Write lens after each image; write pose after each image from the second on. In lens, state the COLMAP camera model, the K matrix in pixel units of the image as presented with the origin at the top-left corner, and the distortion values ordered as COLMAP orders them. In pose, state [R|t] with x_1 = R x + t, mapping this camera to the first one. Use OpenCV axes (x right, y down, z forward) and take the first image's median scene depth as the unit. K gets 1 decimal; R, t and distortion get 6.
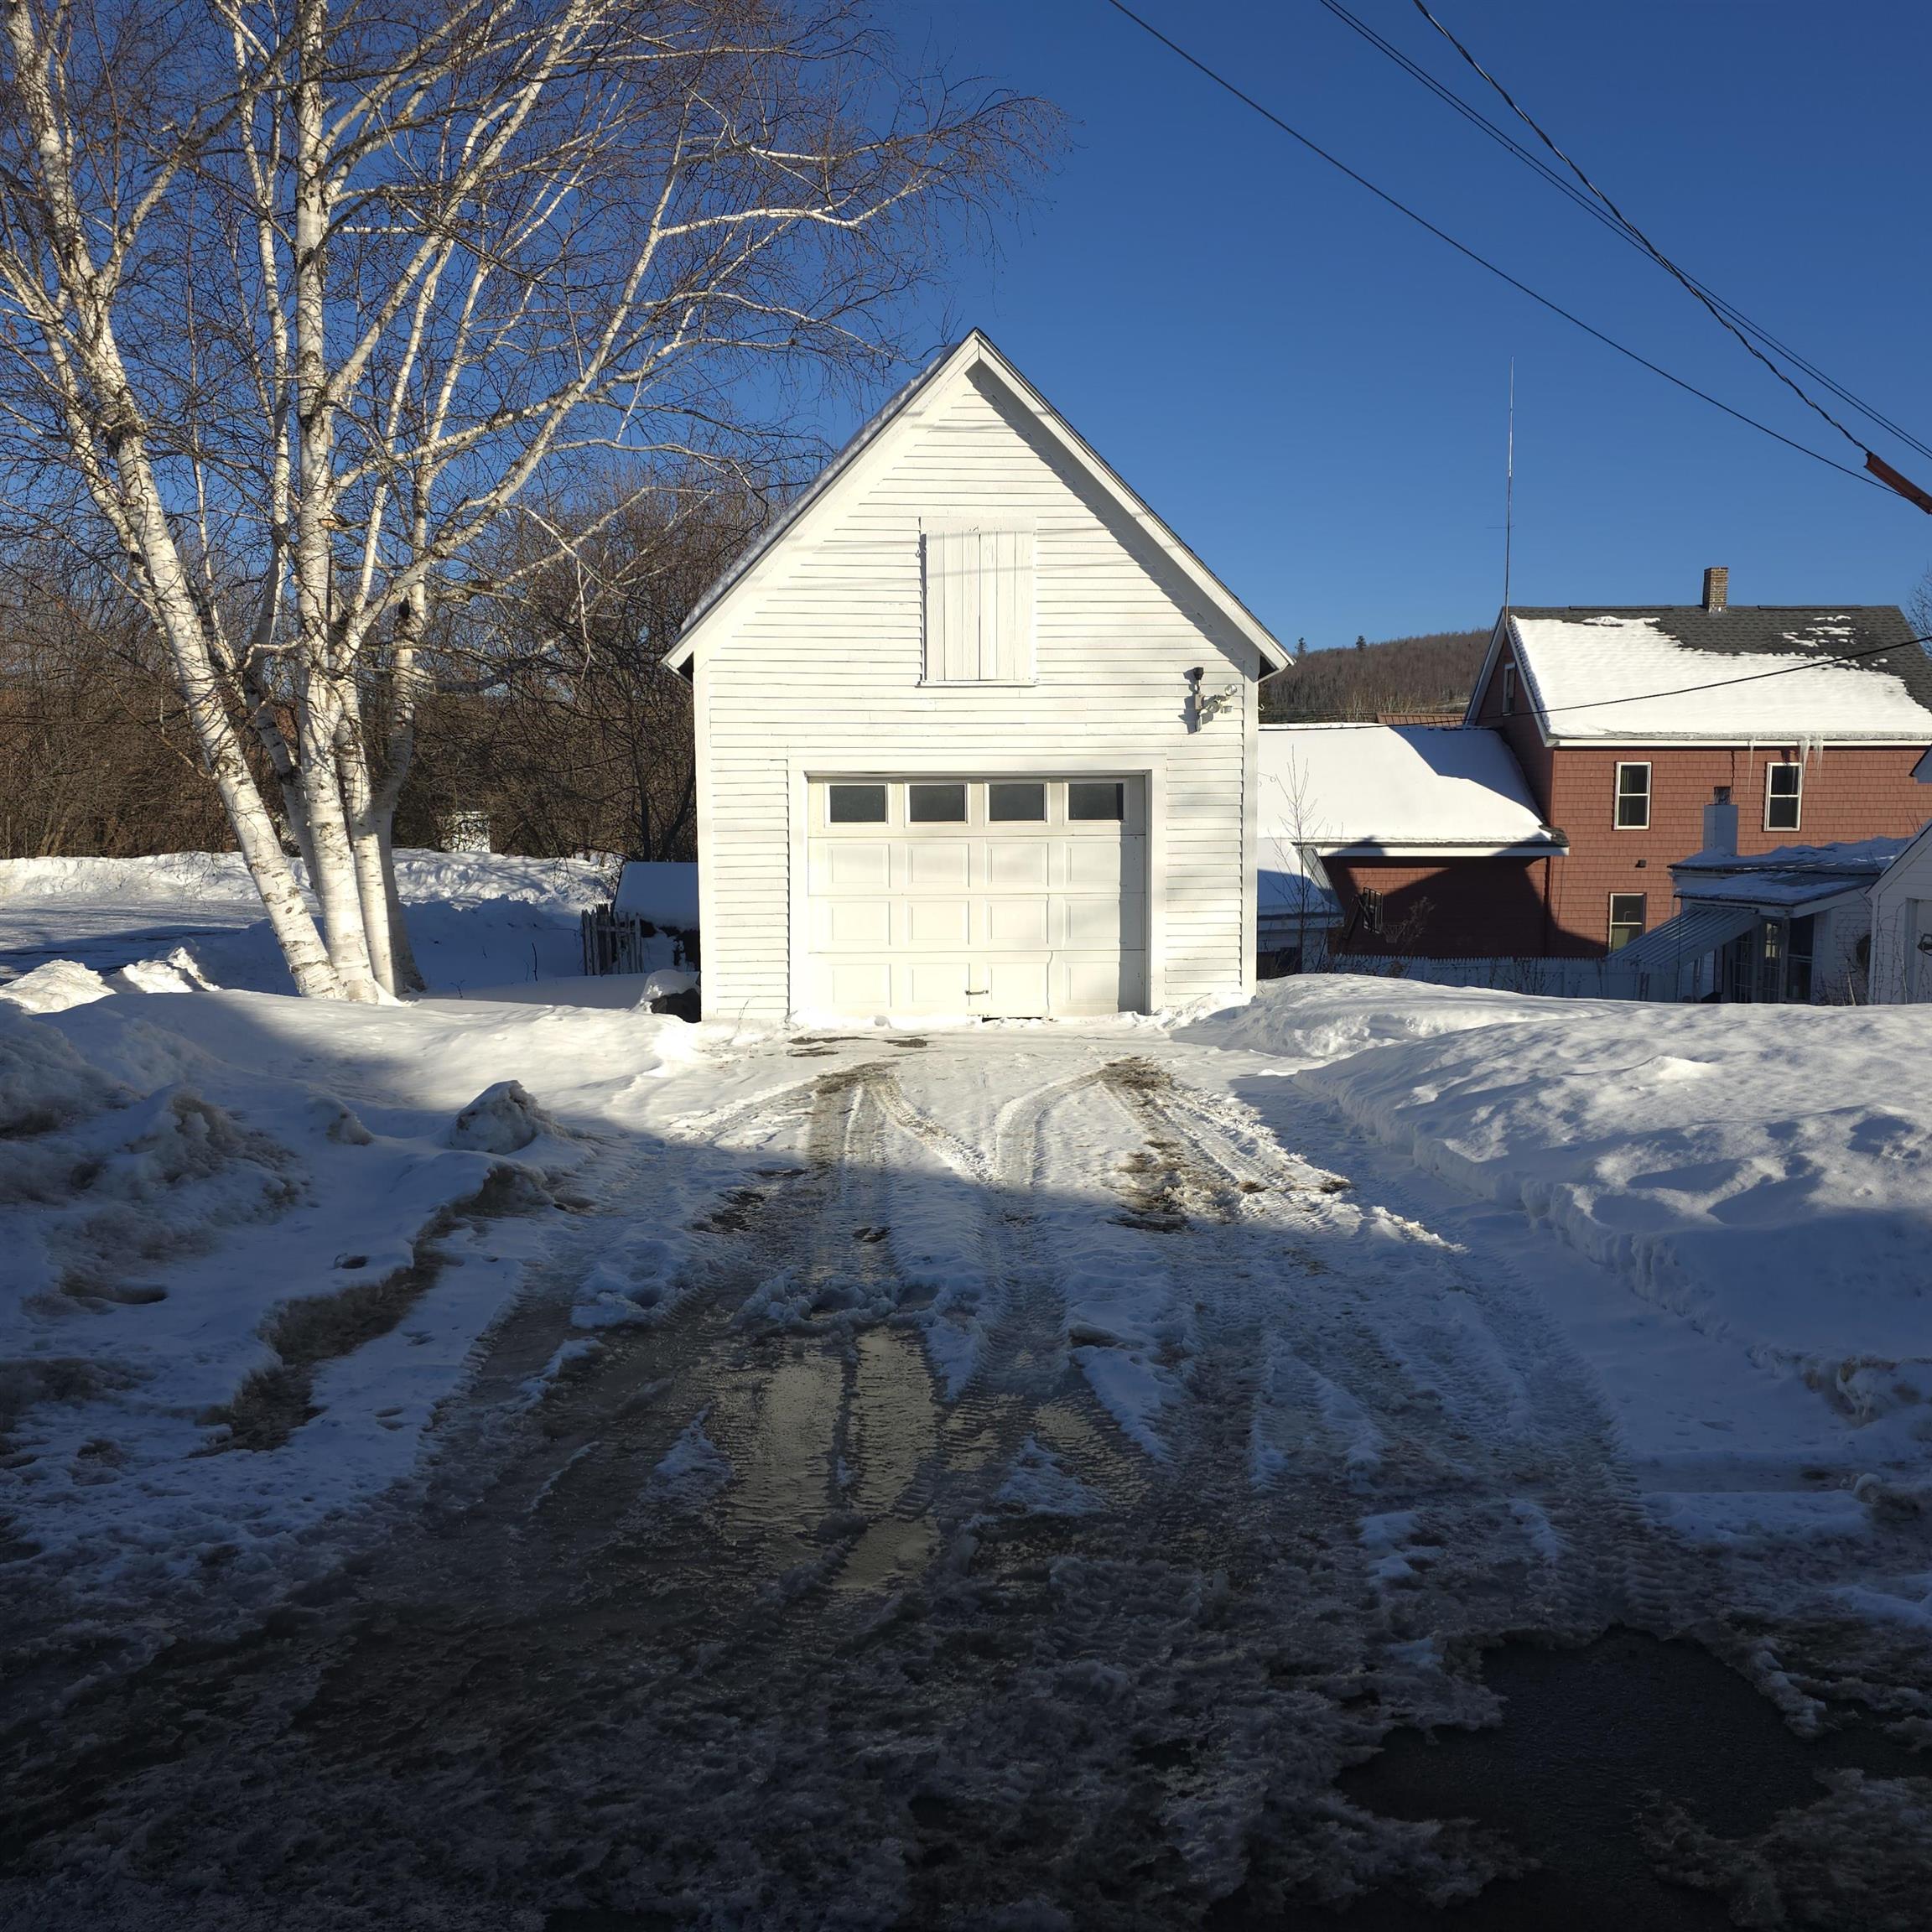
lens RADIAL K [[1717.8, 0, 963.6], [0, 1717.8, 999.2], [0, 0, 1]] dist [0.103806, -0.125735]
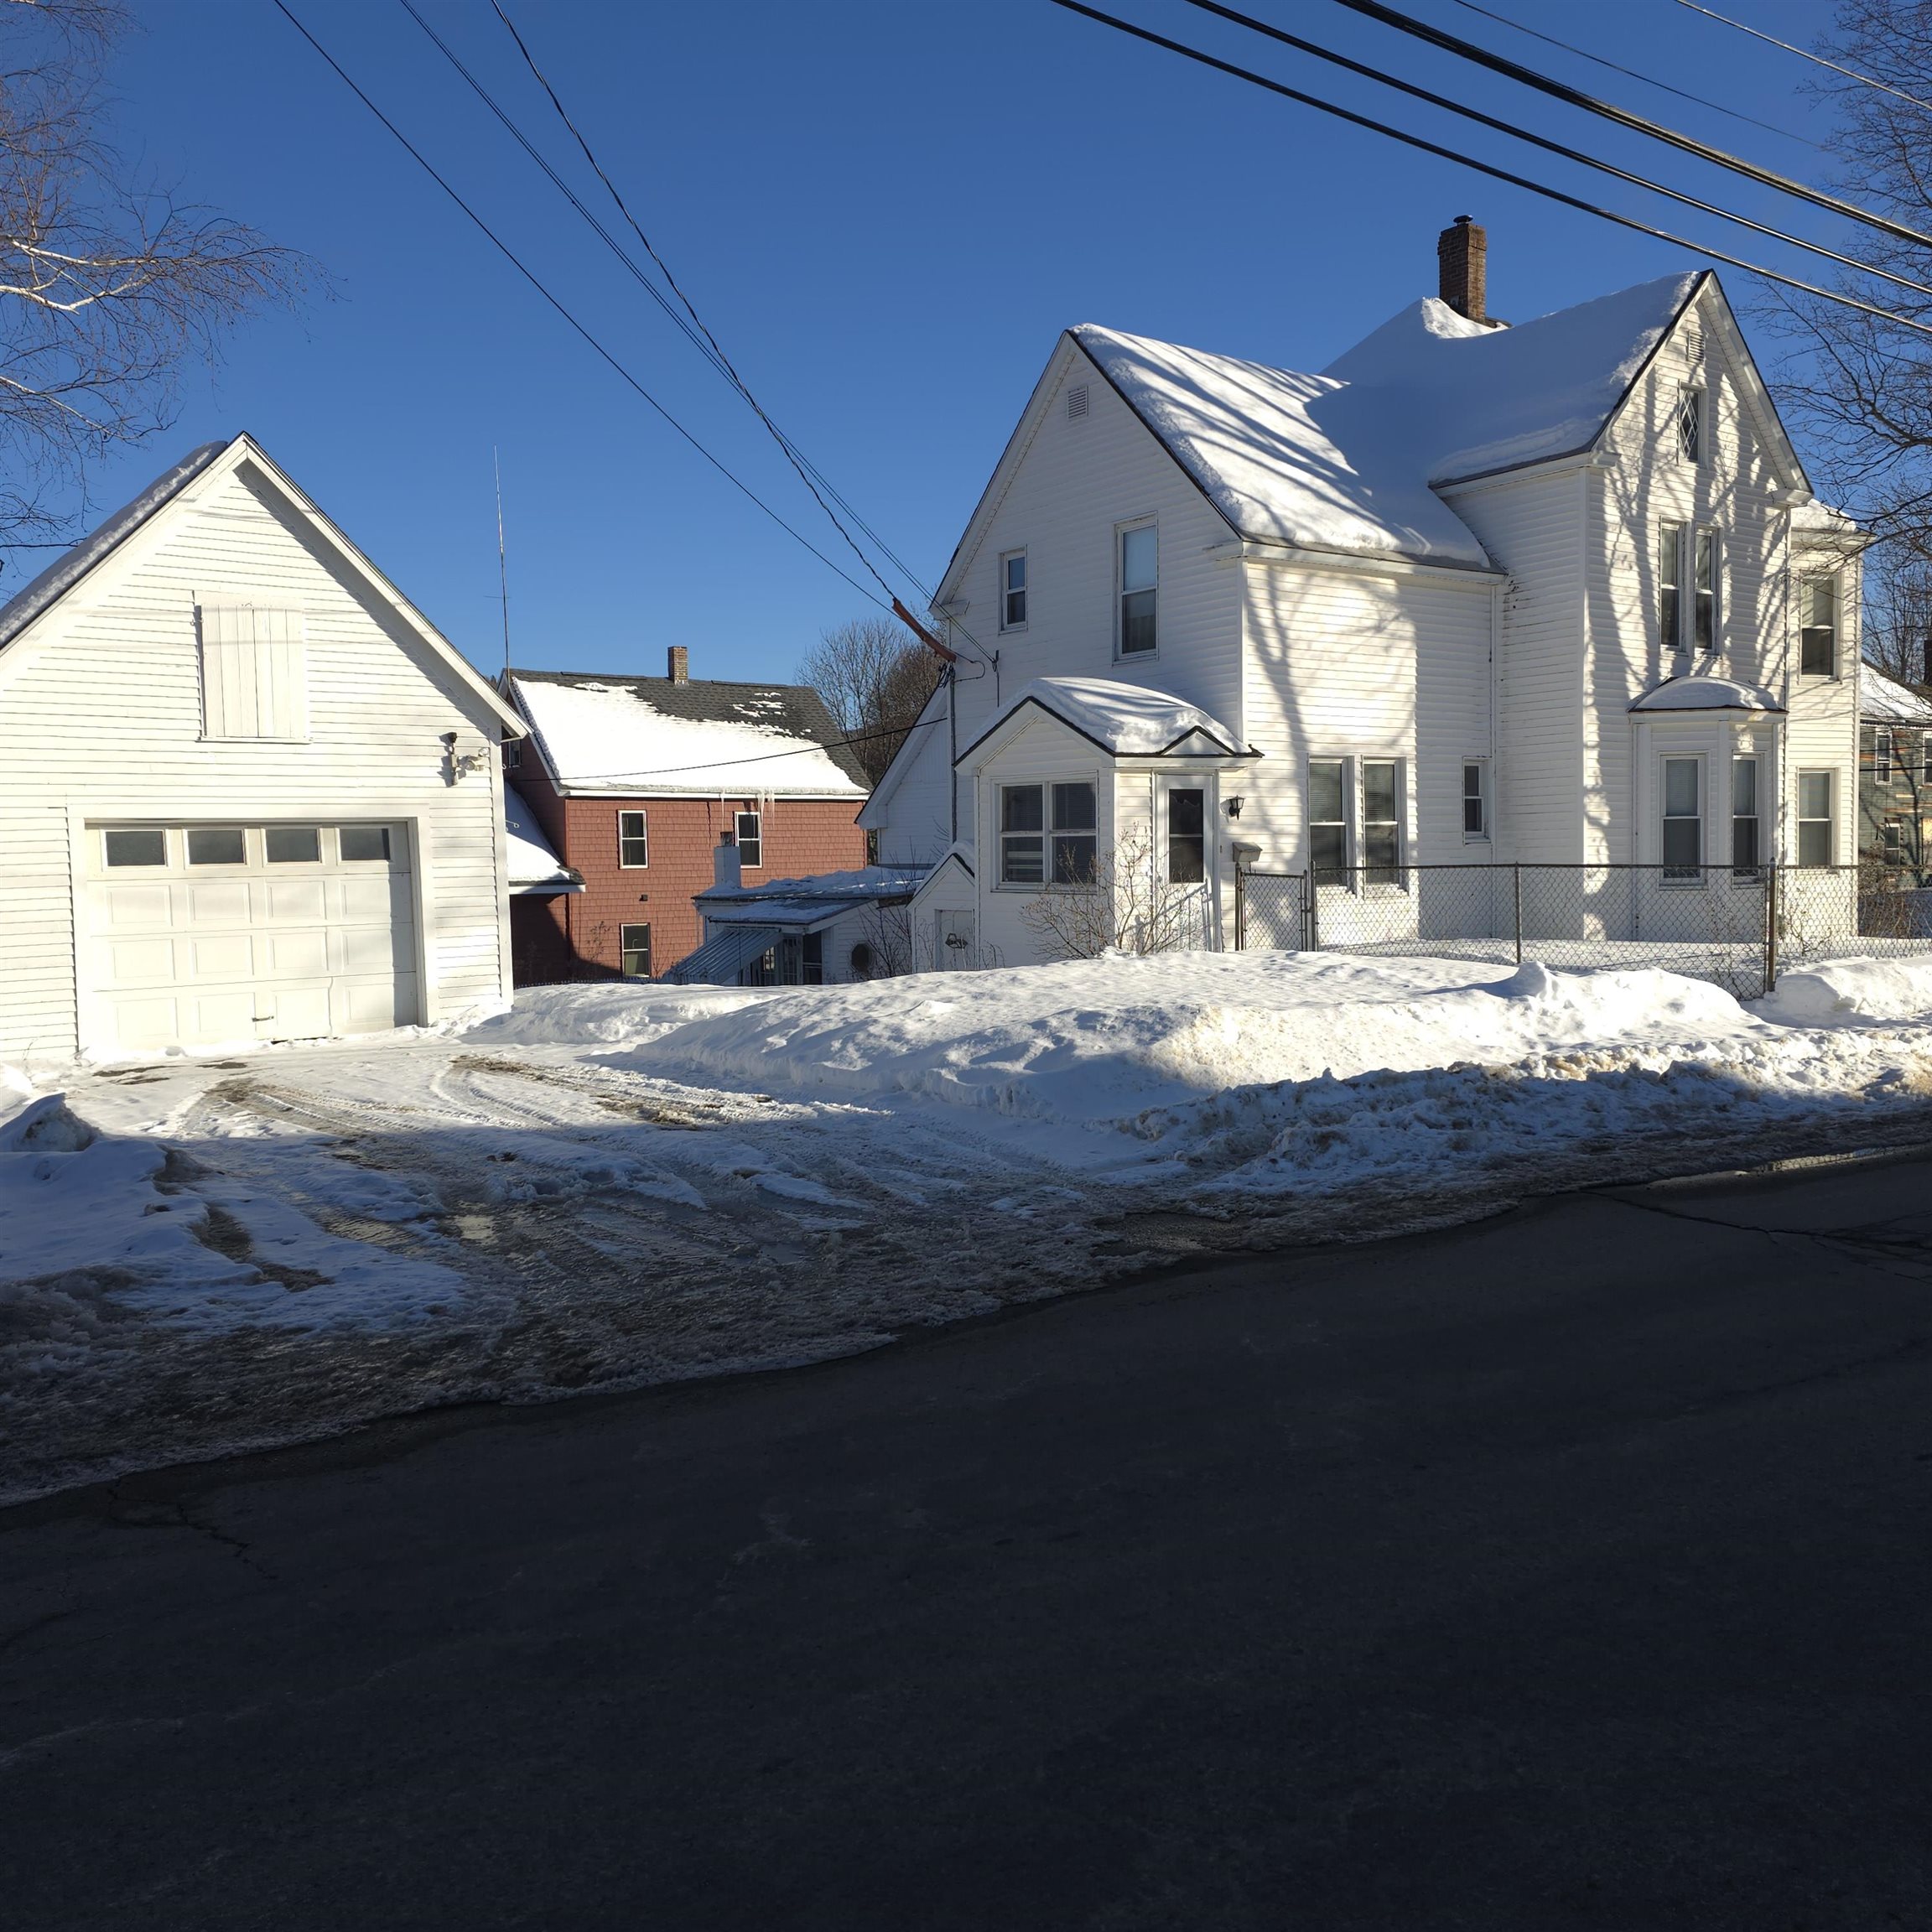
lens RADIAL K [[1741.5, 0, 963.0], [0, 1741.5, 938.5], [0, 0, 1]] dist [0.128016, -0.154832]
pose [[0.820545, -0.042400, 0.570008, -0.272828], [0.077059, 0.996347, -0.036816, 0.021509], [-0.566364, 0.074133, 0.820814, -0.186986]]
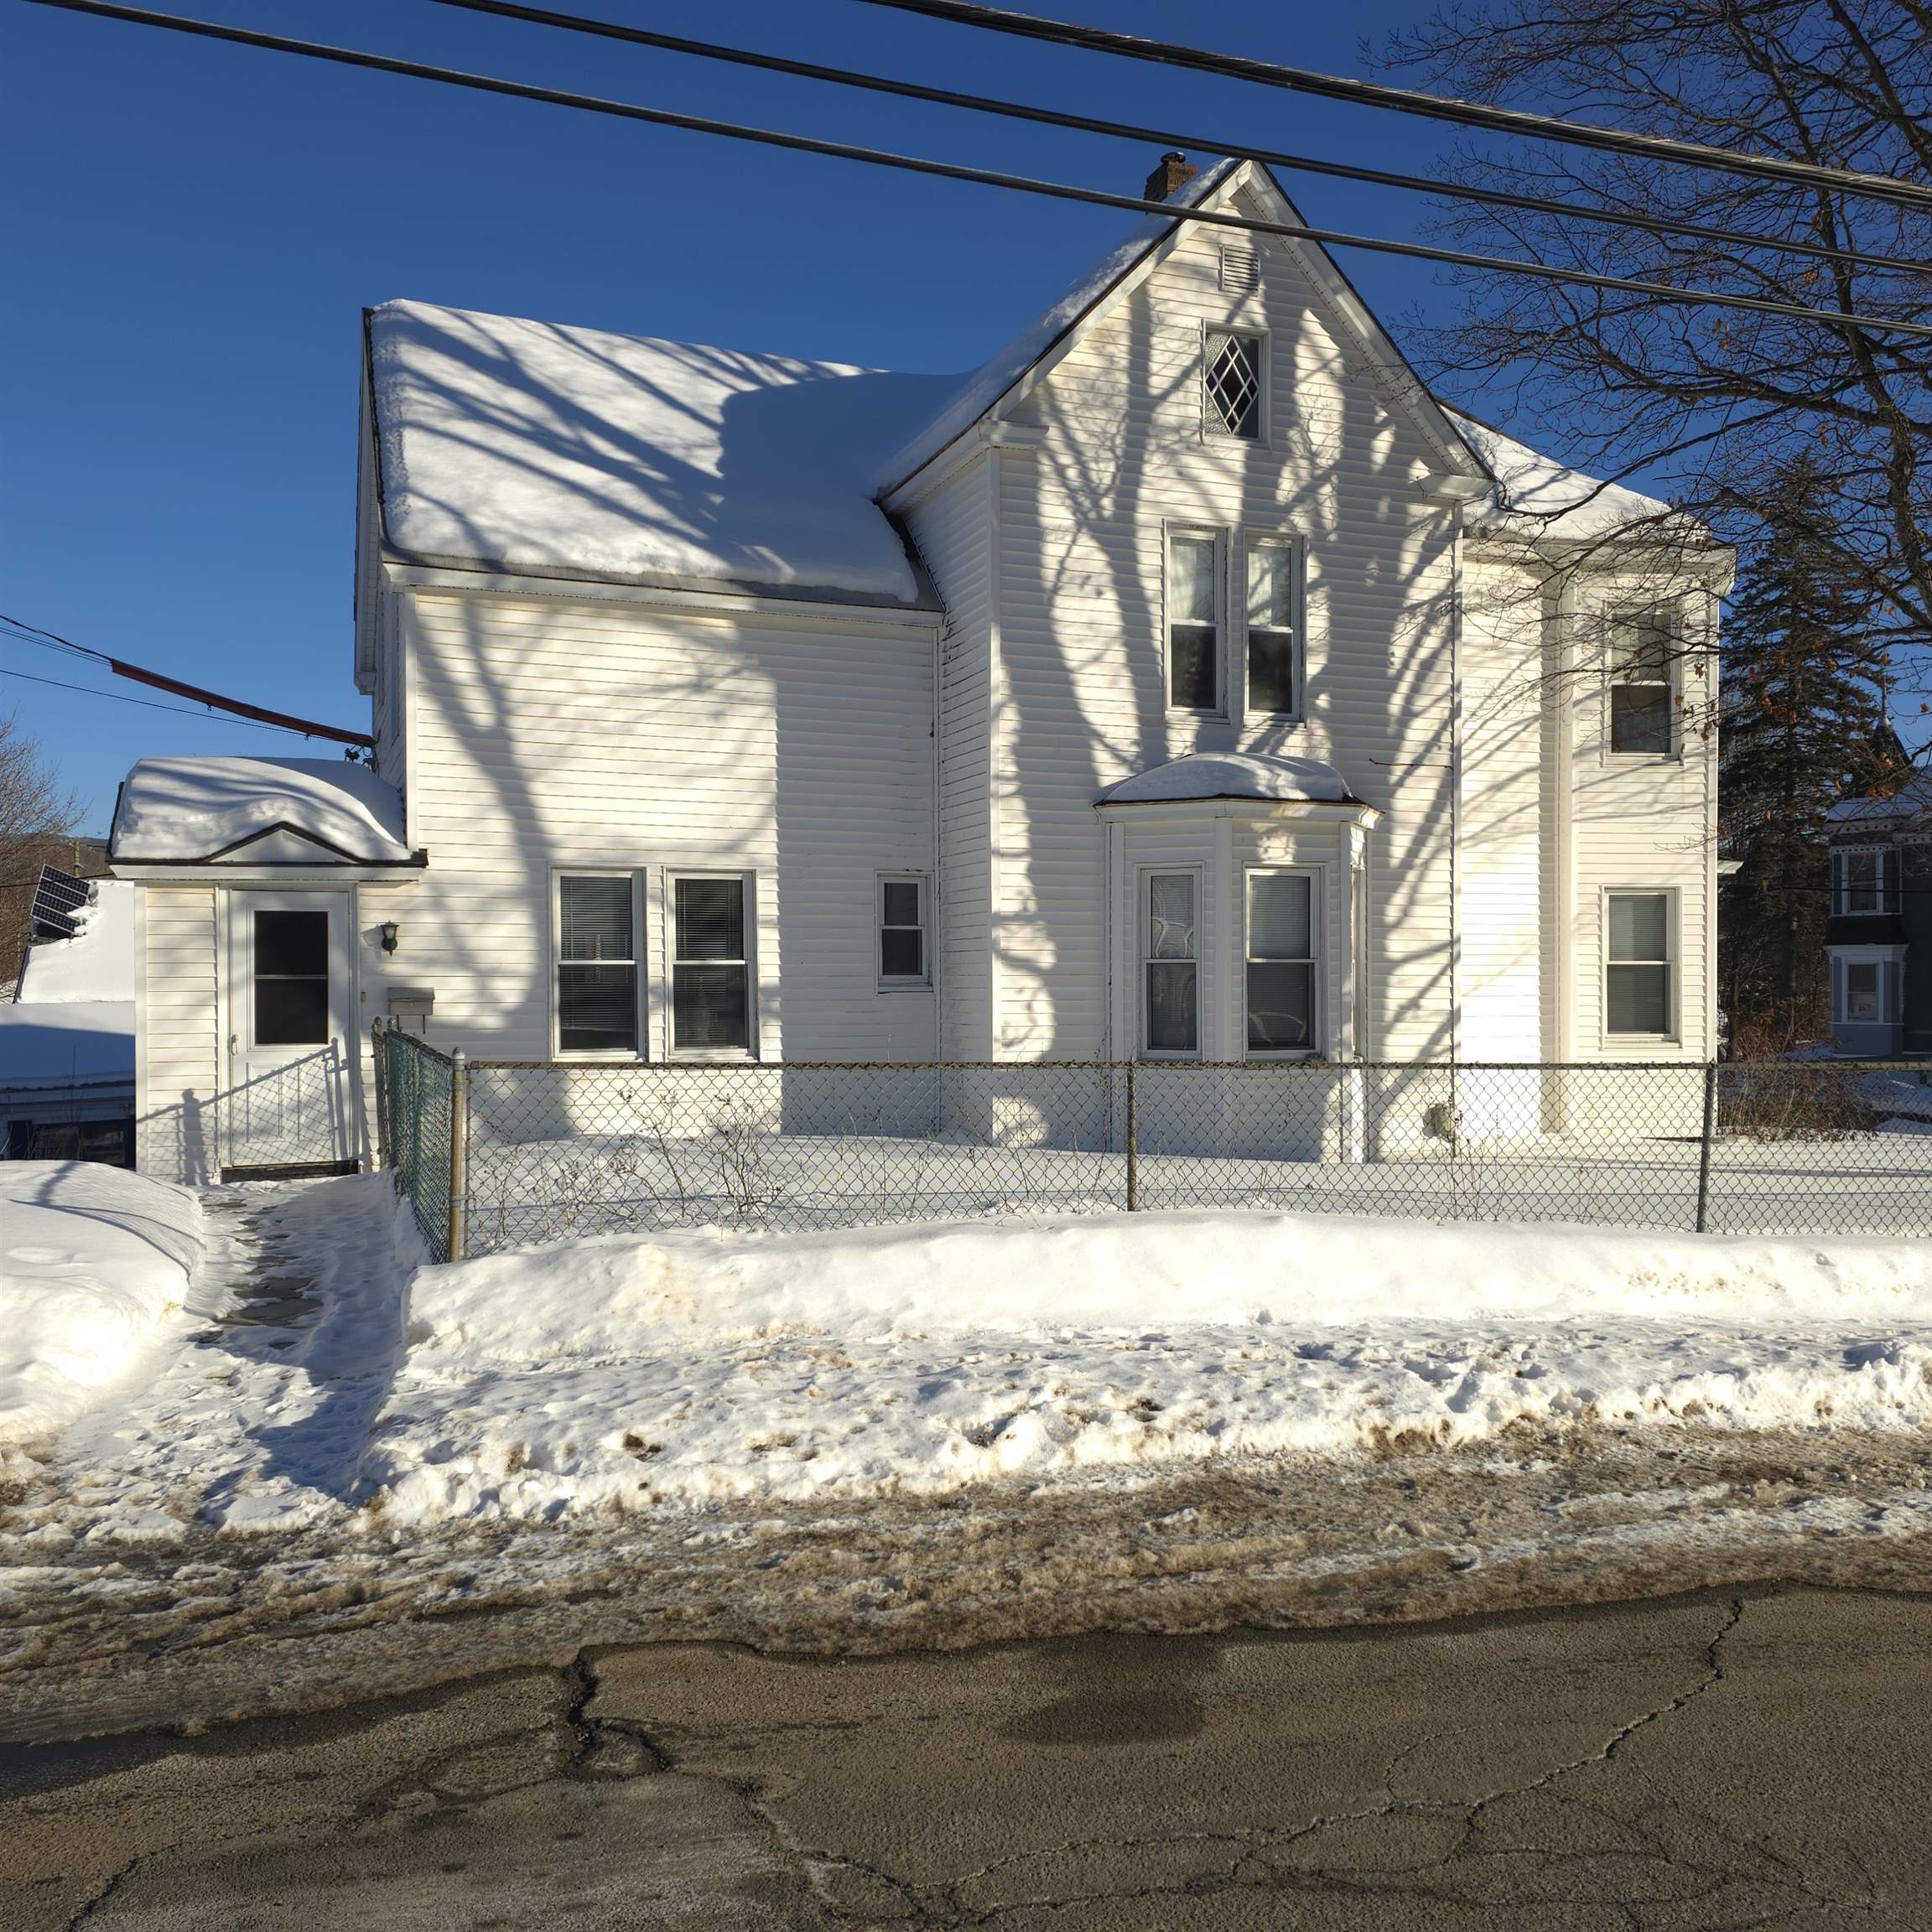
lens RADIAL K [[1727.0, 0, 952.8], [0, 1727.0, 970.3], [0, 0, 1]] dist [0.109890, -0.127344]
pose [[0.946552, -0.001482, 0.322547, 0.696831], [0.035082, 0.994530, -0.098384, 0.008177], [-0.320637, 0.104442, 0.941427, -0.192082]]
